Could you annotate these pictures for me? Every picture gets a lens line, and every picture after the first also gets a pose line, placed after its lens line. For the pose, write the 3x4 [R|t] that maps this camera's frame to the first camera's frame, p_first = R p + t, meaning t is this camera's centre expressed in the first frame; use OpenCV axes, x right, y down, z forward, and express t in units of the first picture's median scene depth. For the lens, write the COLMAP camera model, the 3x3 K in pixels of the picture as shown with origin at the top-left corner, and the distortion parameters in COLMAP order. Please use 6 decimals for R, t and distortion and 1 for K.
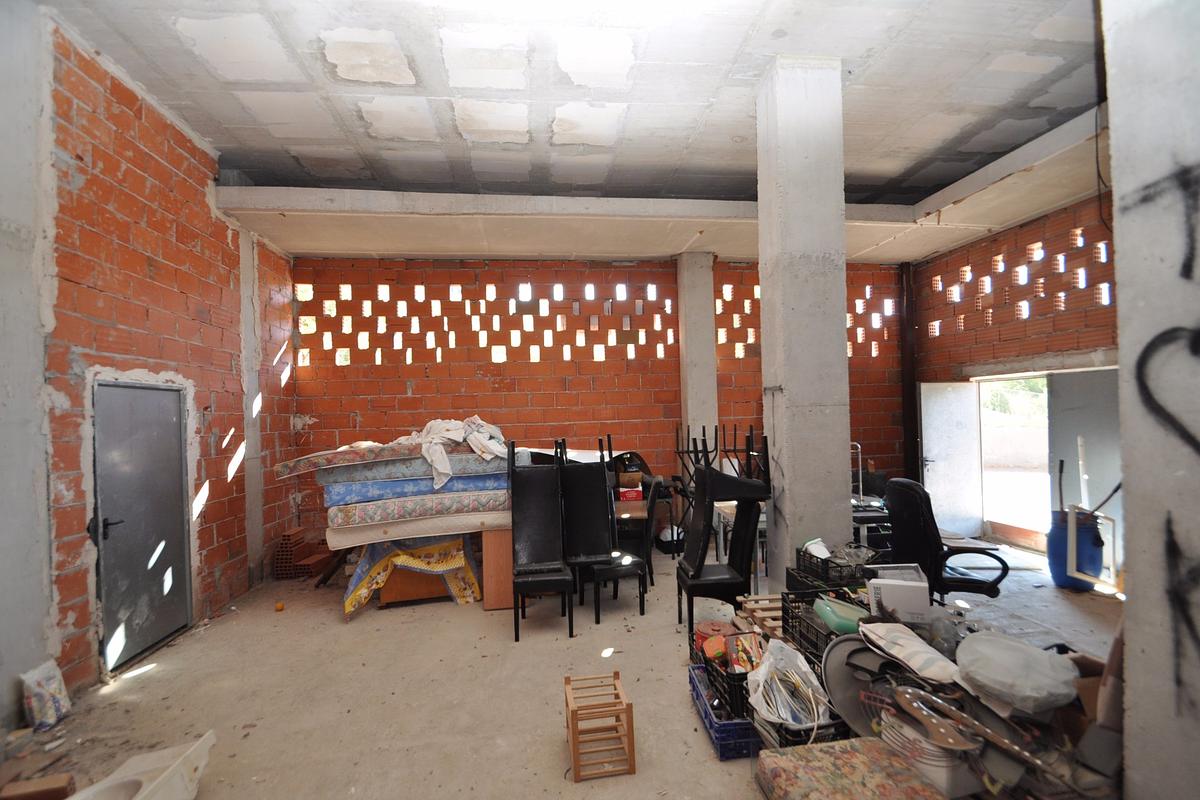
lens RADIAL K [[521.3, 0, 598.5], [0, 521.3, 407.0], [0, 0, 1]] dist [0.001927, -0.005428]
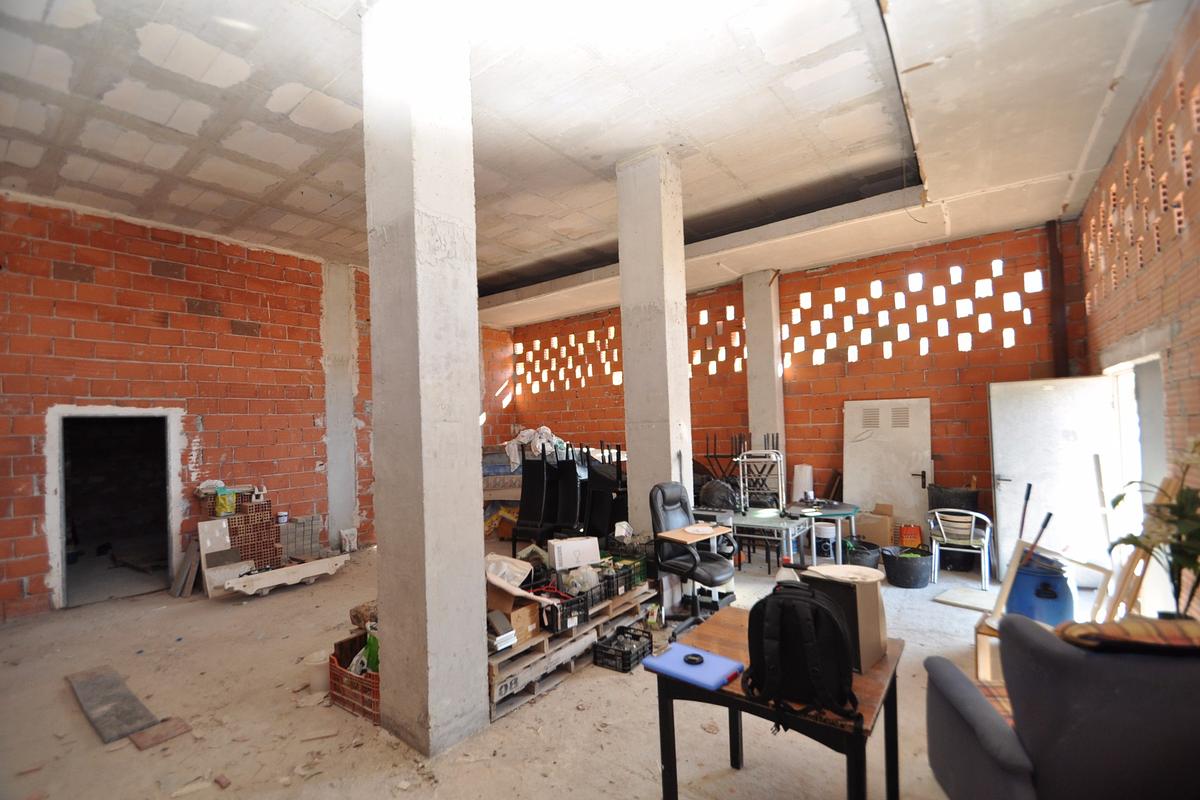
lens RADIAL K [[521.3, 0, 598.3], [0, 521.3, 405.1], [0, 0, 1]] dist [0.001927, -0.005428]
pose [[0.729562, -0.028302, -0.683328, 0.705201], [0.027766, 0.999545, -0.011755, -0.018813], [0.683350, -0.010397, 0.730017, -0.011481]]
